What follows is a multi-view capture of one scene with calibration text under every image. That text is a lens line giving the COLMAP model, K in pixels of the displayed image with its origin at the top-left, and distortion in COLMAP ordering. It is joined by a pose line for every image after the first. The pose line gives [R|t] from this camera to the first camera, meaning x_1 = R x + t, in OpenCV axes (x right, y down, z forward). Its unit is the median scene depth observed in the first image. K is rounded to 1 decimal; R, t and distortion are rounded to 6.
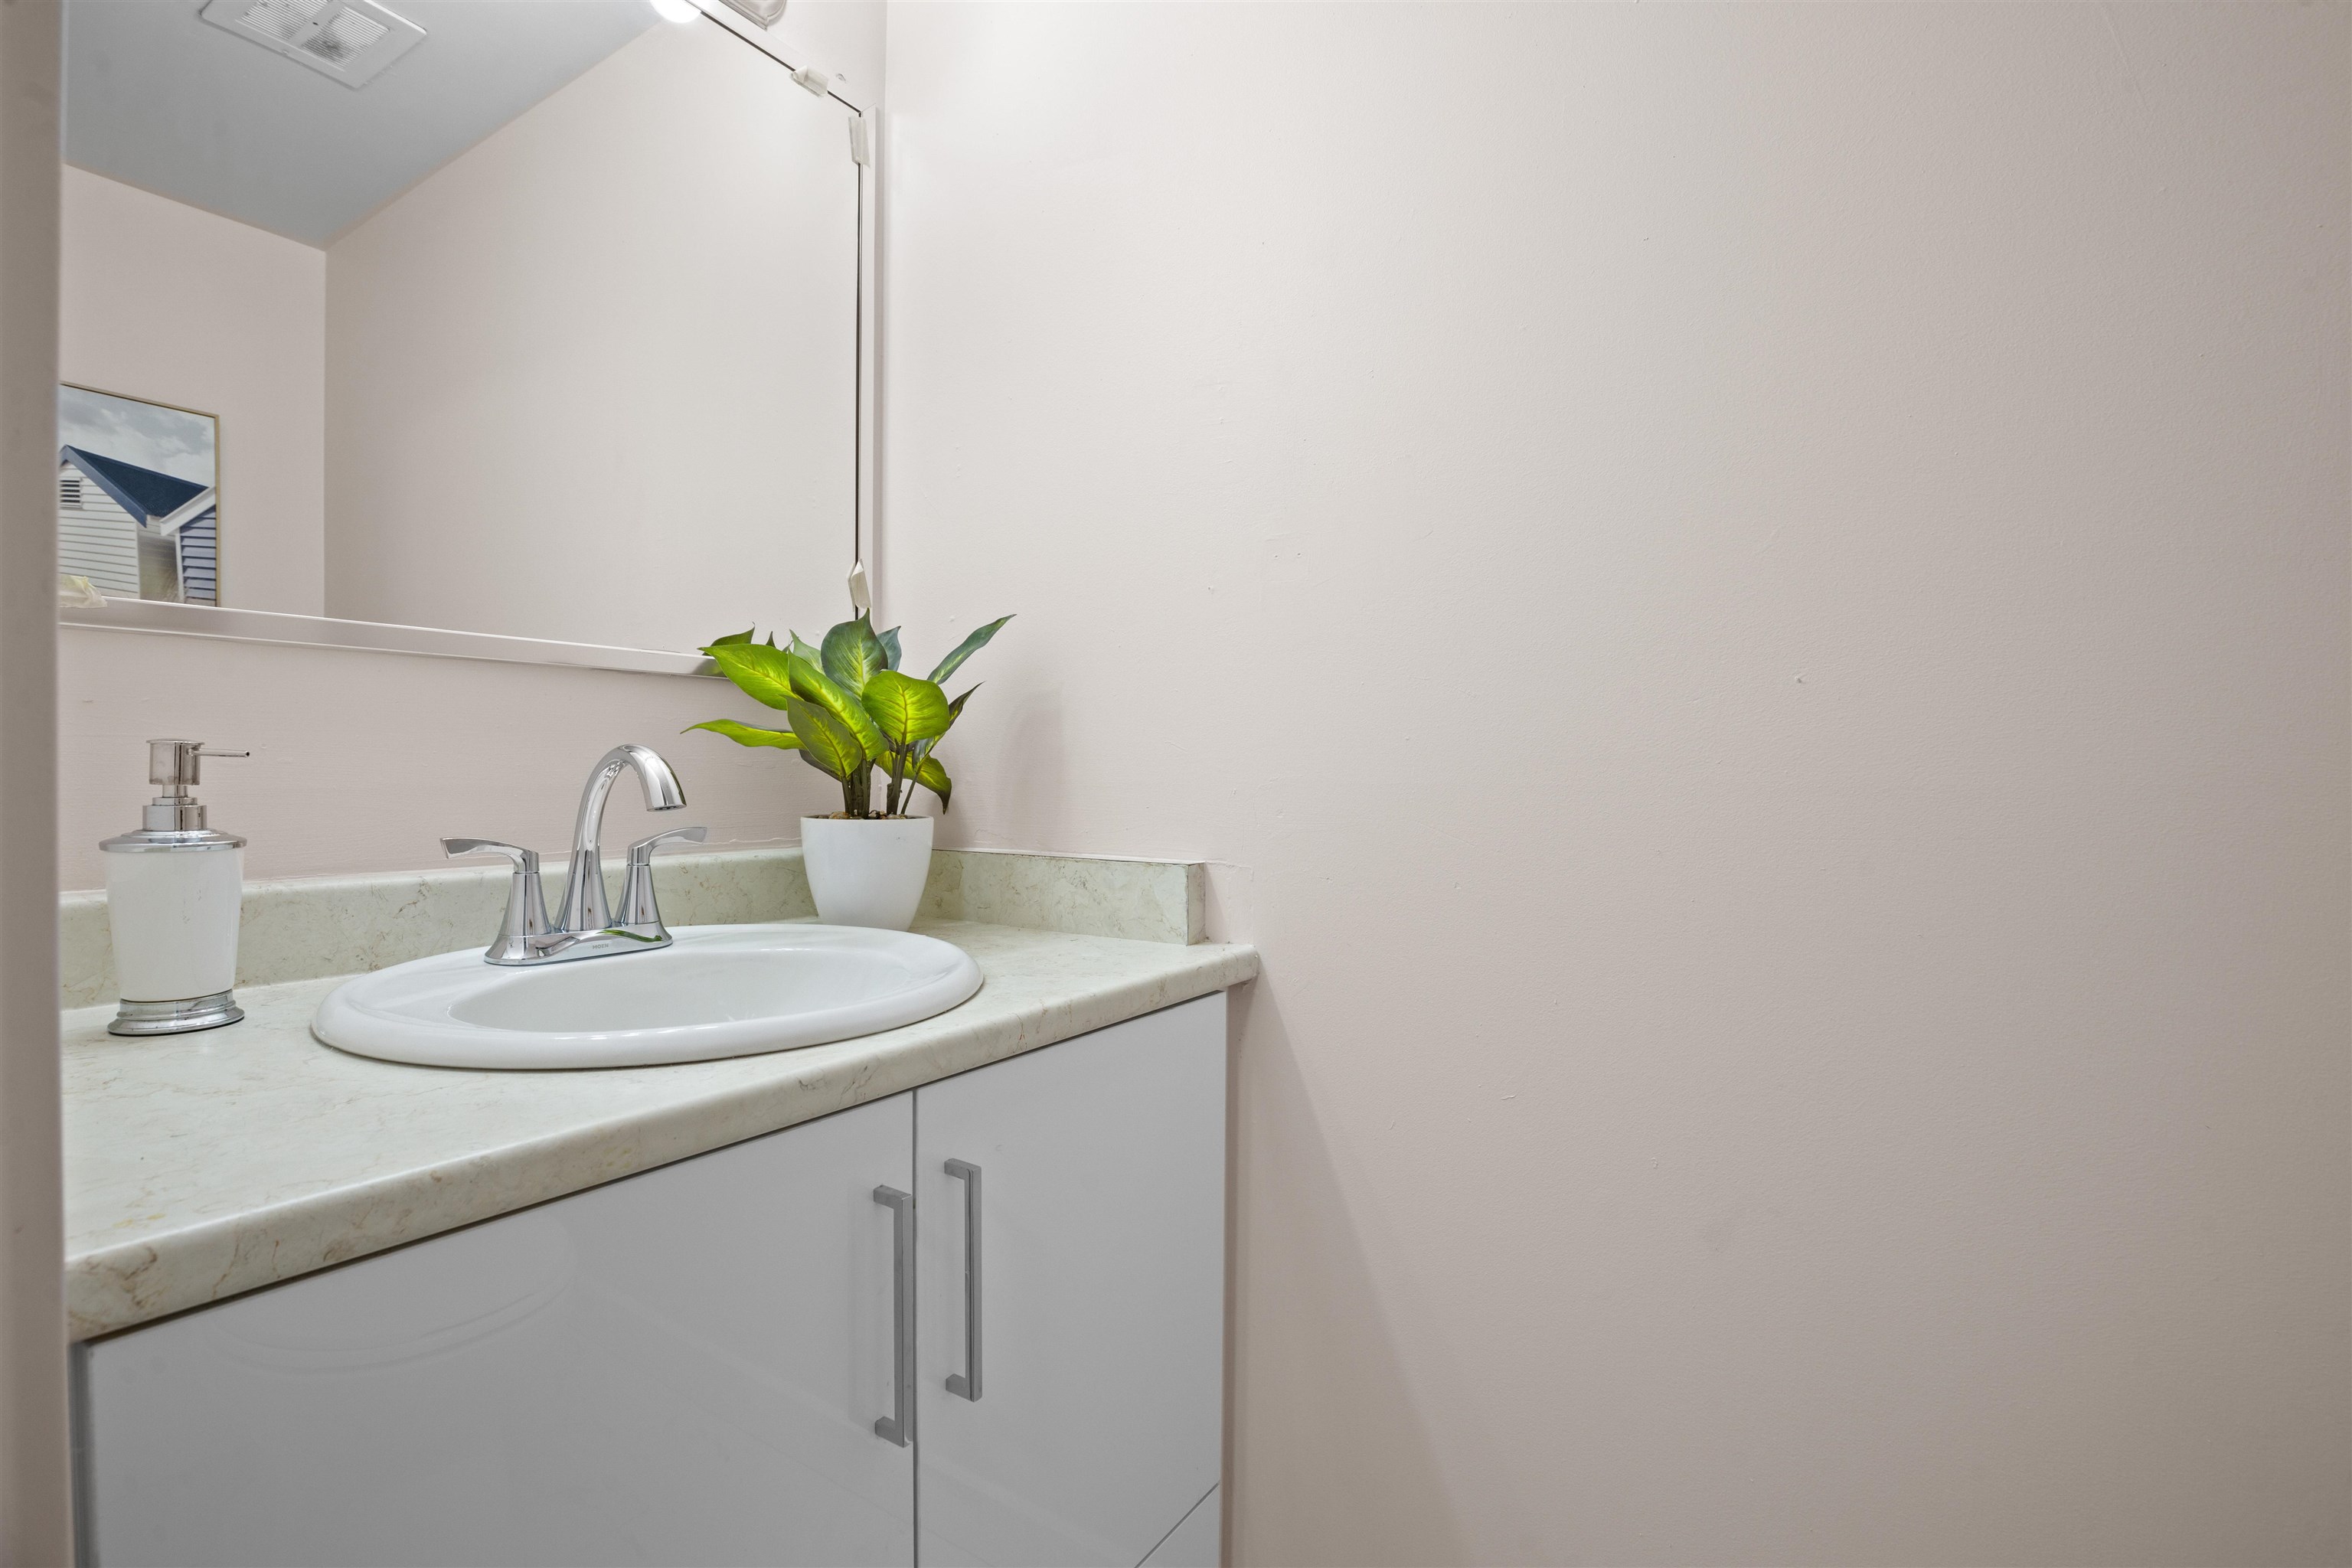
lens RADIAL K [[1080.3, 0, 1177.5], [0, 1080.3, 792.4], [0, 0, 1]] dist [-0.000918, -0.018776]
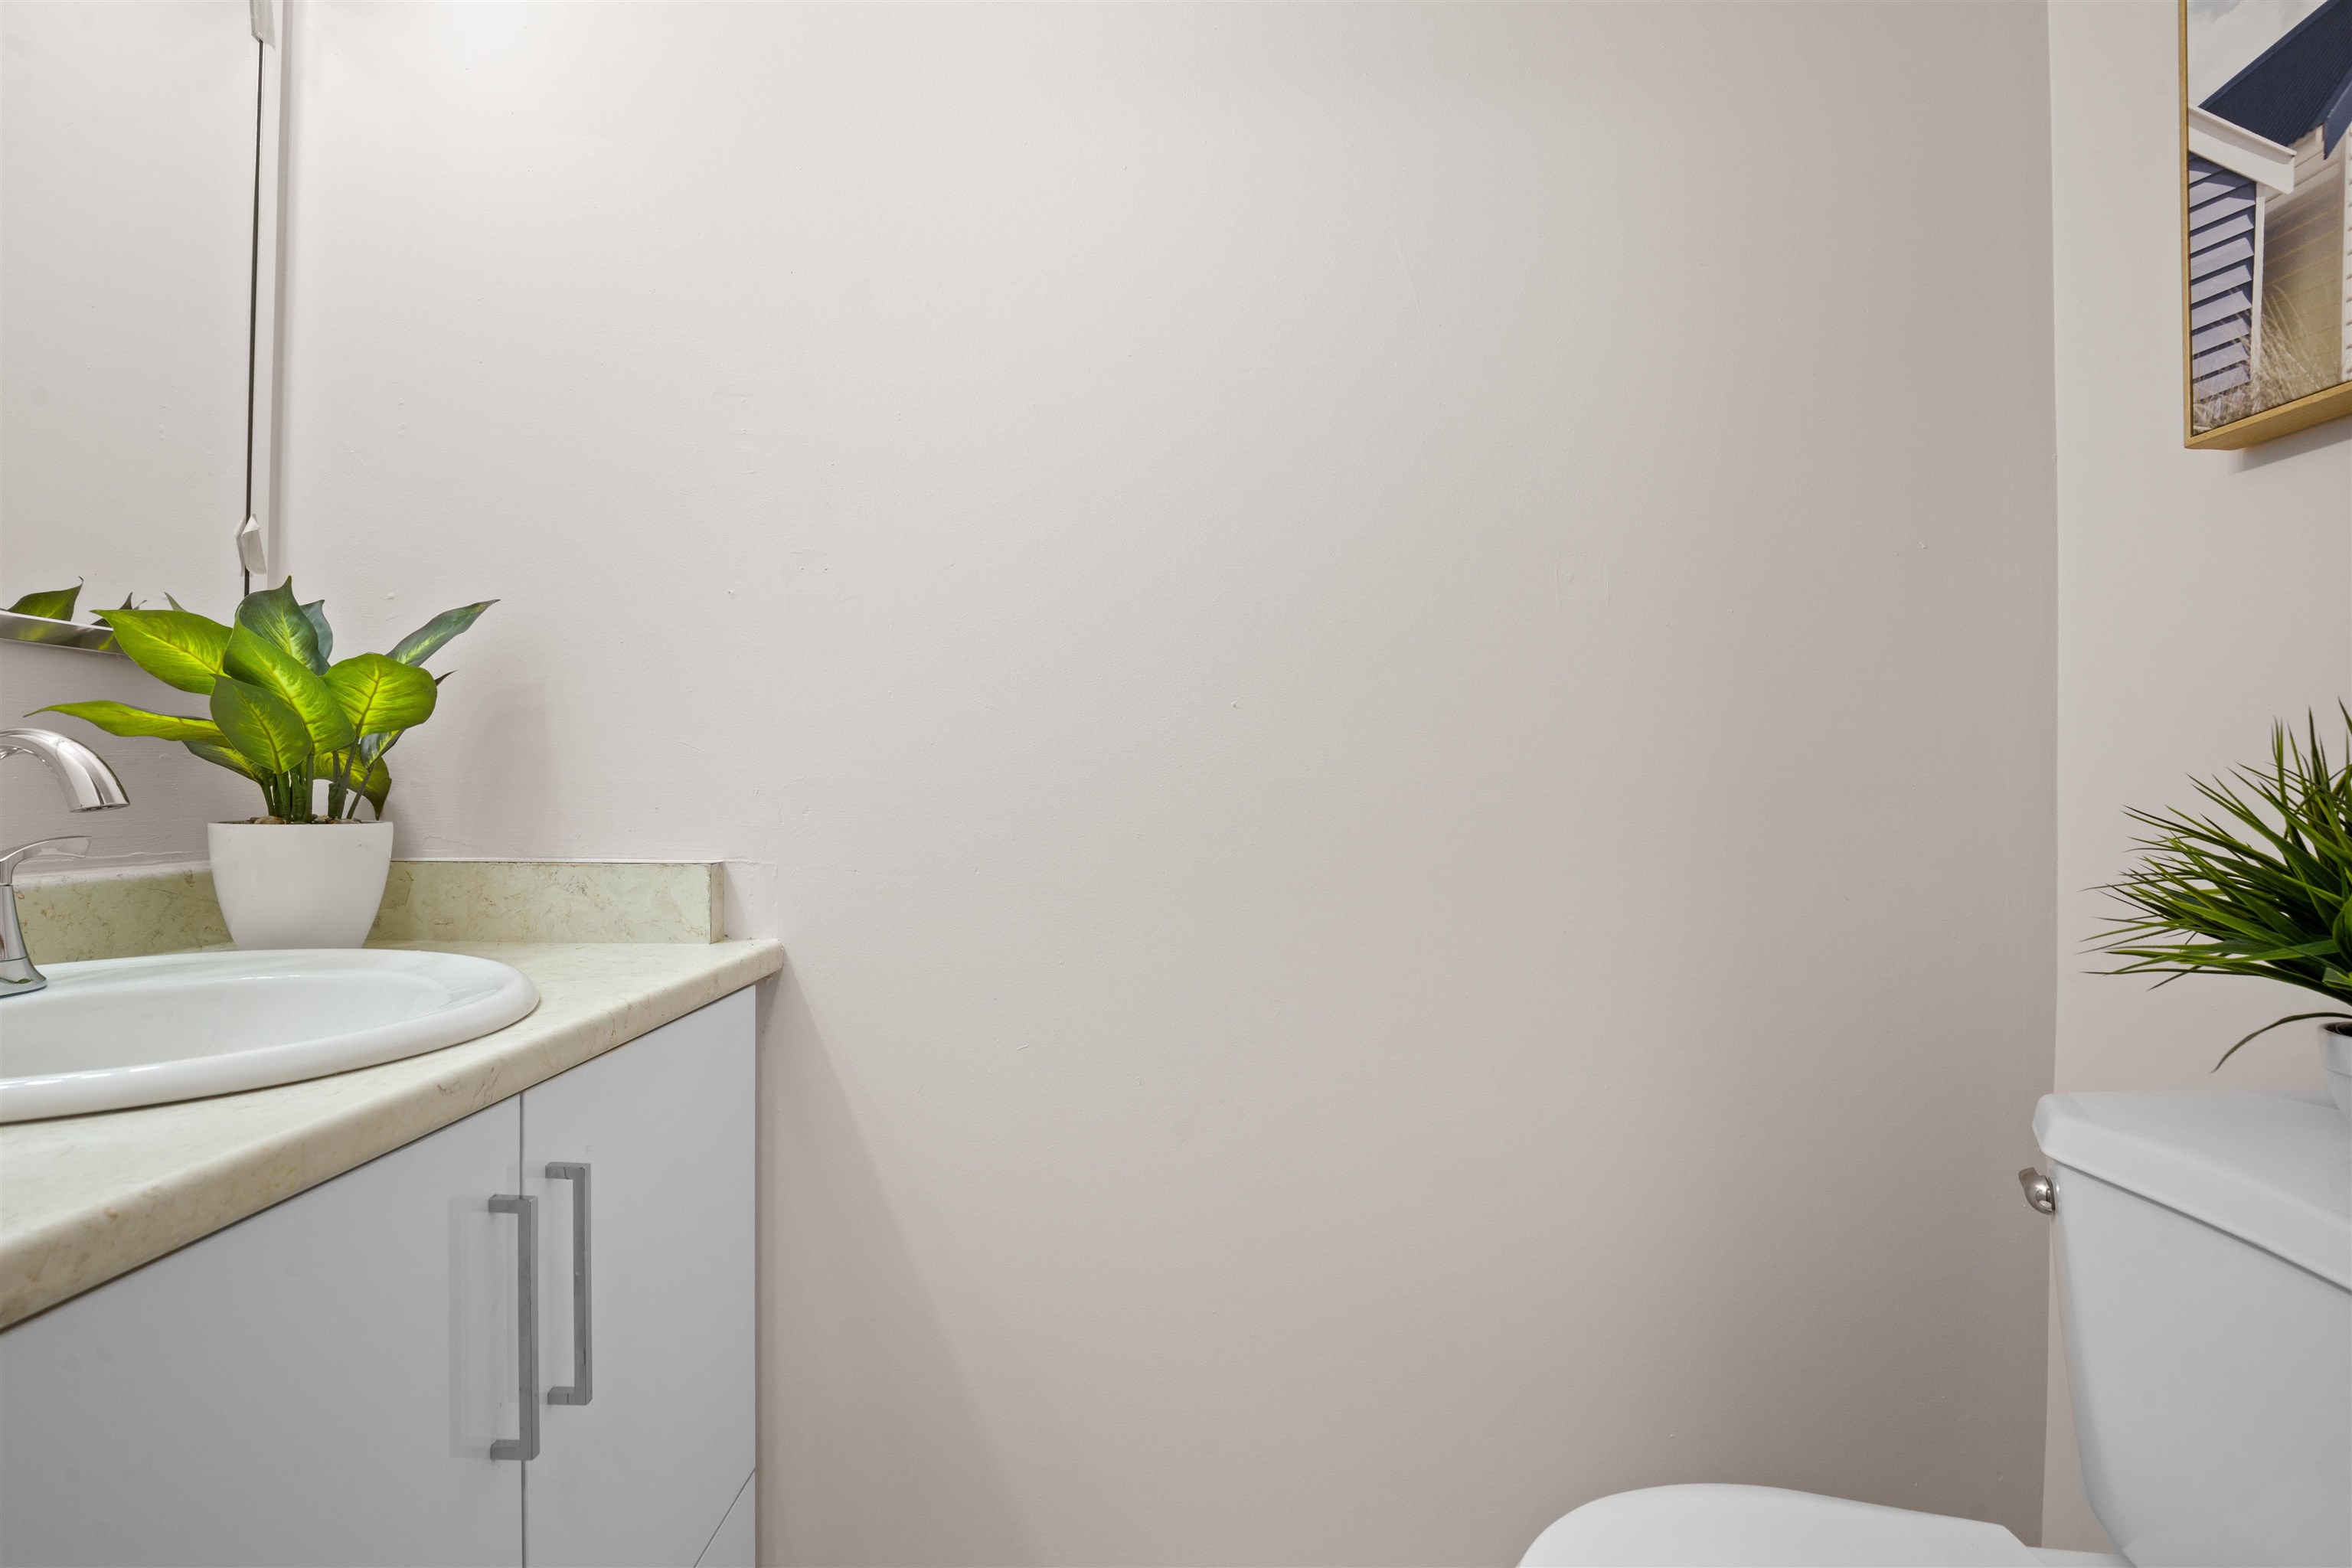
lens RADIAL K [[1064.2, 0, 1174.2], [0, 1064.2, 785.3], [0, 0, 1]] dist [0.001865, 0.000124]
pose [[0.847329, -0.000870, 0.531067, -0.153897], [0.008764, 0.999885, -0.012346, 0.009998], [-0.530995, 0.015116, 0.847240, -0.074932]]
